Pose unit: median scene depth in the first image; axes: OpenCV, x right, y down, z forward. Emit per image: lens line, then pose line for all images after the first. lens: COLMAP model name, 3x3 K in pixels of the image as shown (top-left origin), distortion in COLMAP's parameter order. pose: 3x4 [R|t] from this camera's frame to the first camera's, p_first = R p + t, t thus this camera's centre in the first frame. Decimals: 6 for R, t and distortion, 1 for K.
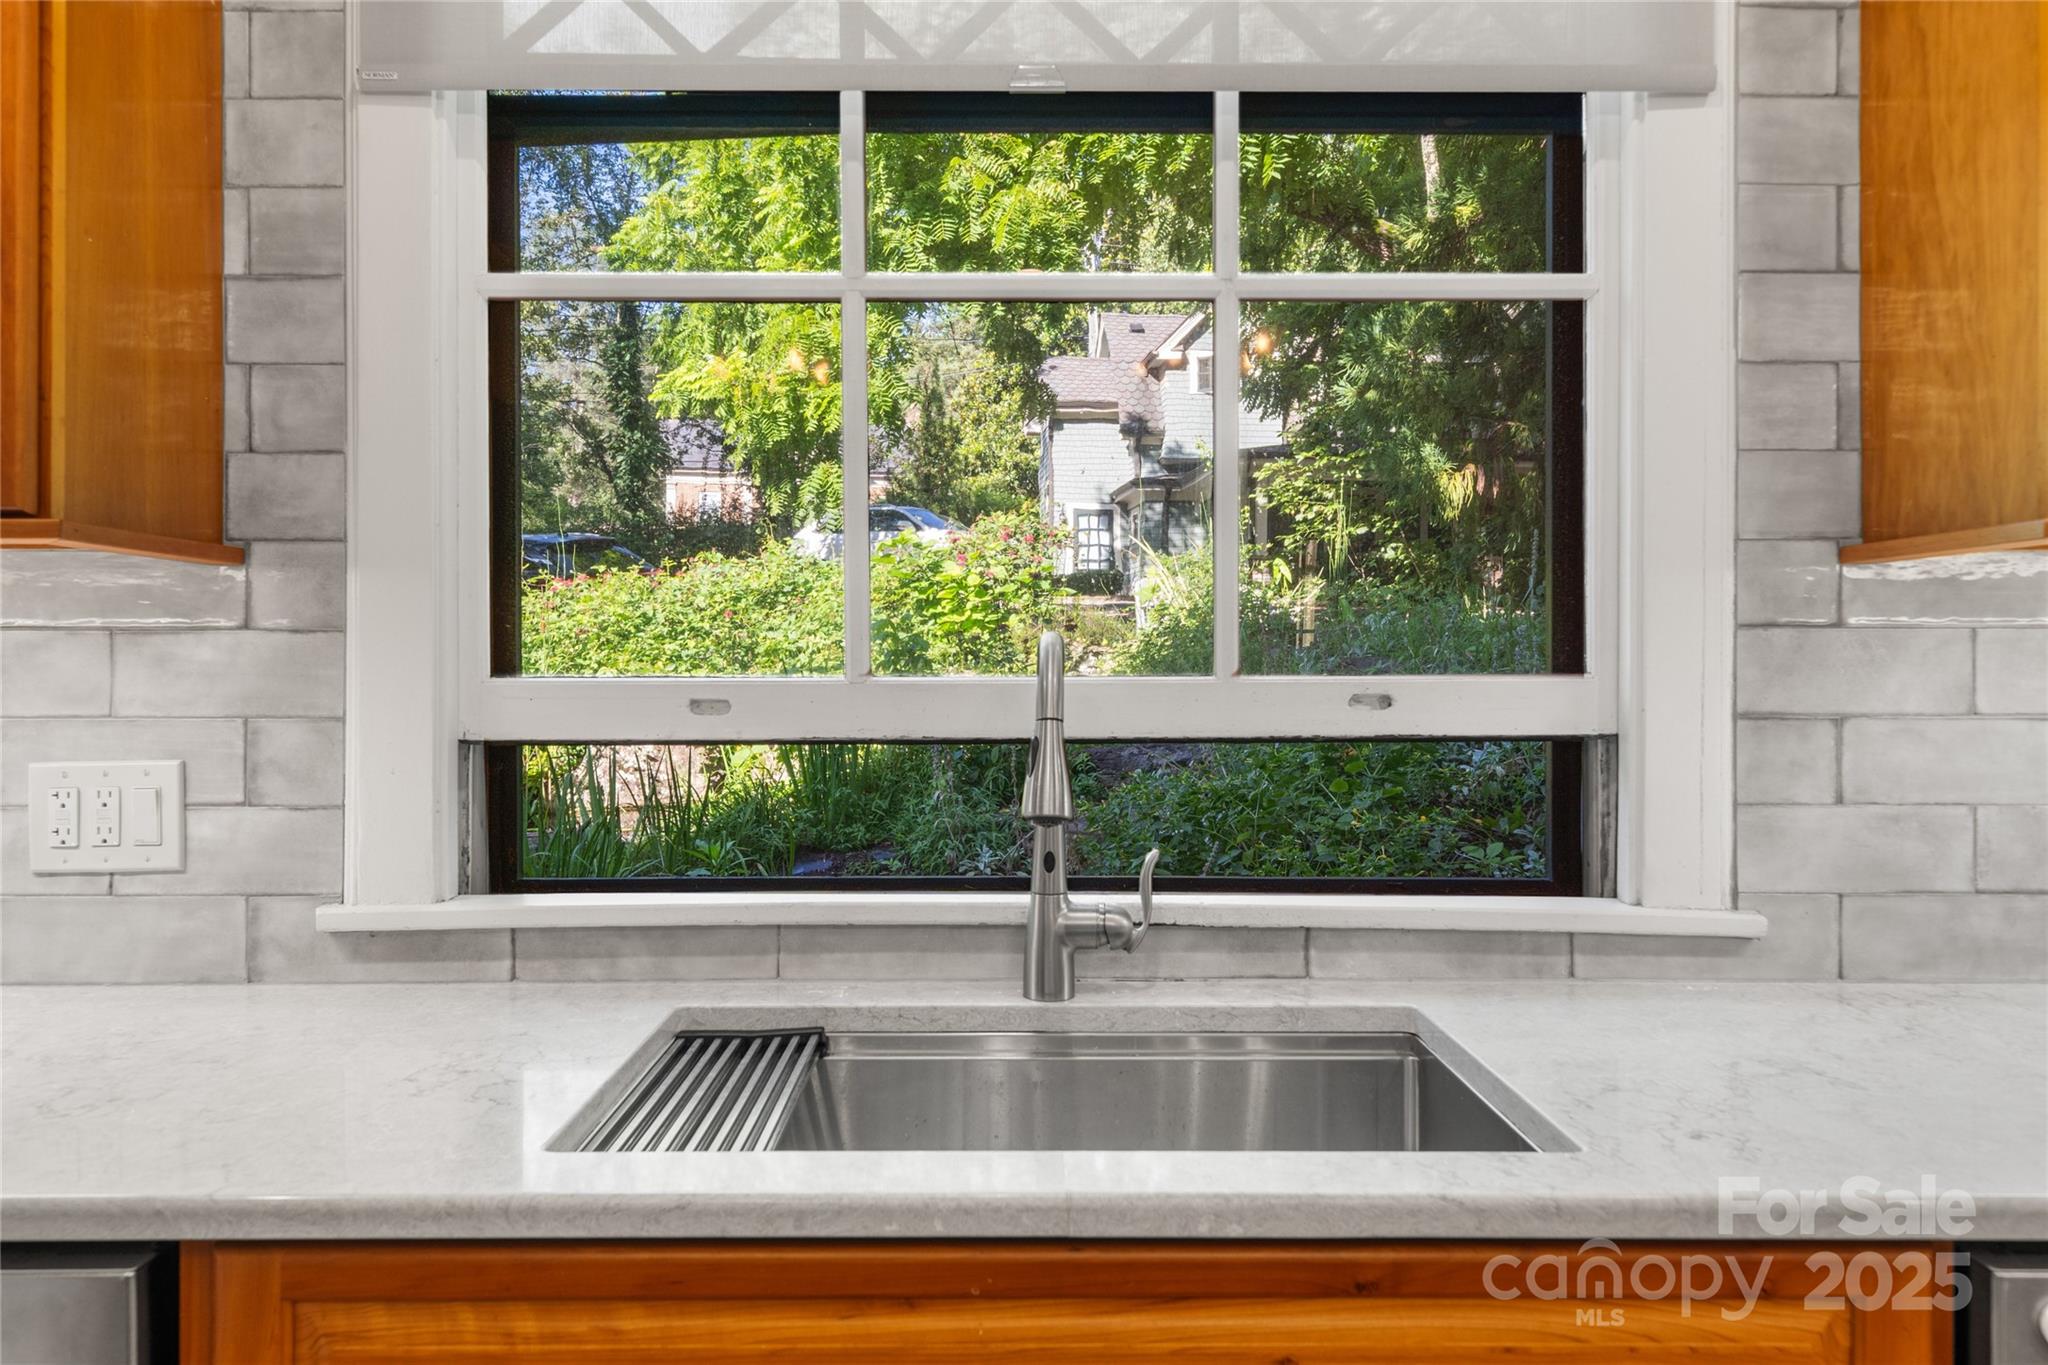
lens RADIAL K [[1421.2, 0, 1023.5], [0, 1421.2, 674.5], [0, 0, 1]] dist [0.004834, 0.000585]
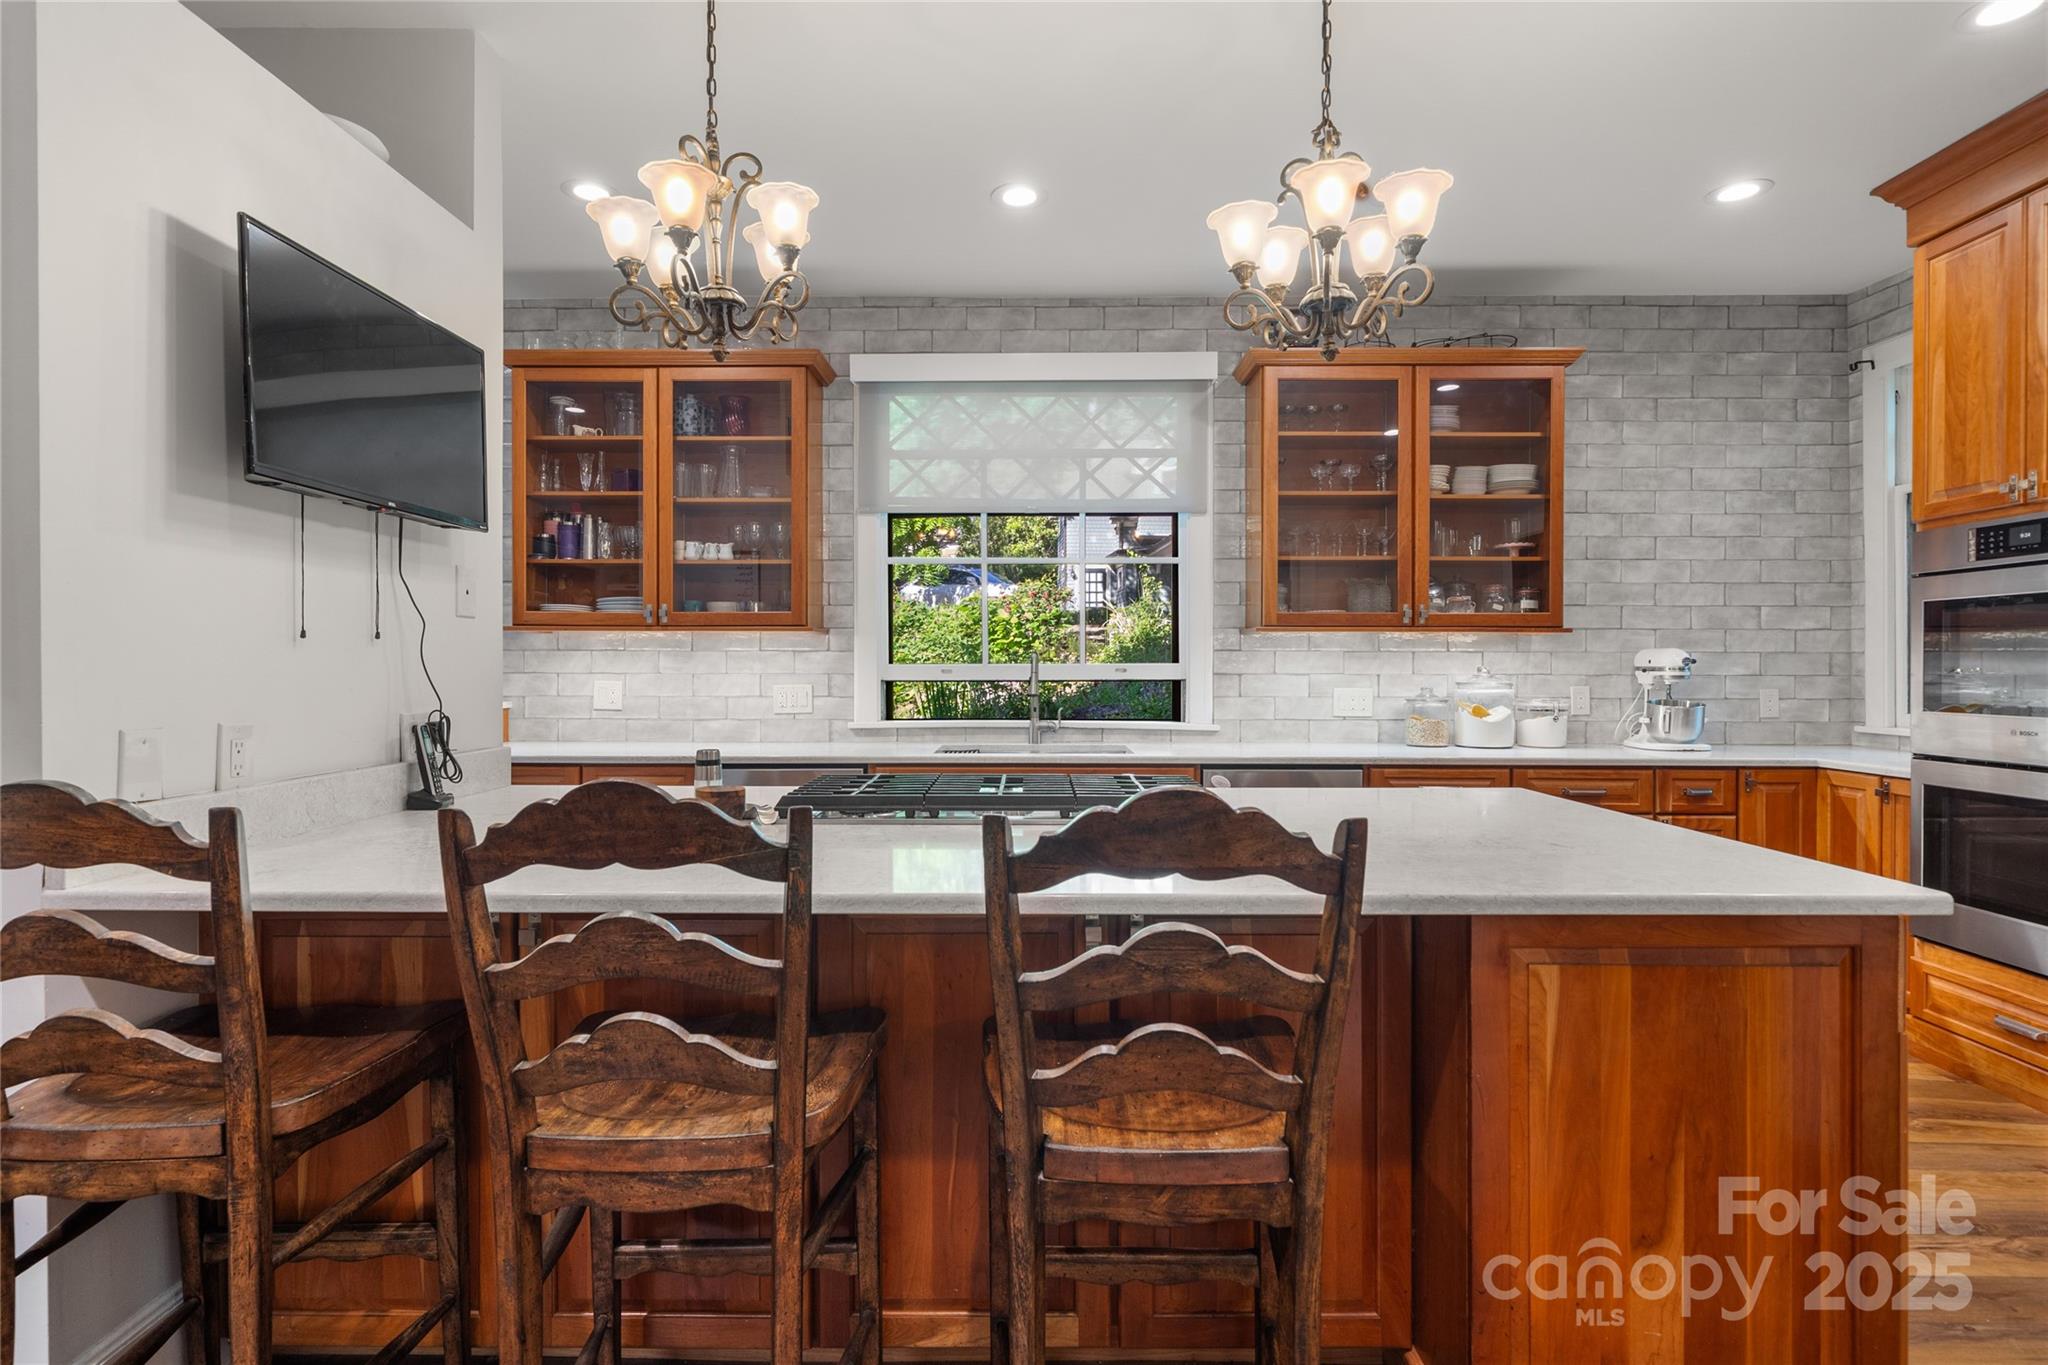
lens RADIAL K [[1005.2, 0, 1017.5], [0, 1005.2, 669.8], [0, 0, 1]] dist [0.001338, 0.000053]
pose [[0.999494, 0.001993, -0.031758, 0.055211], [-0.002236, 0.999968, -0.007644, 0.038854], [0.031742, 0.007711, 0.999466, -1.713965]]
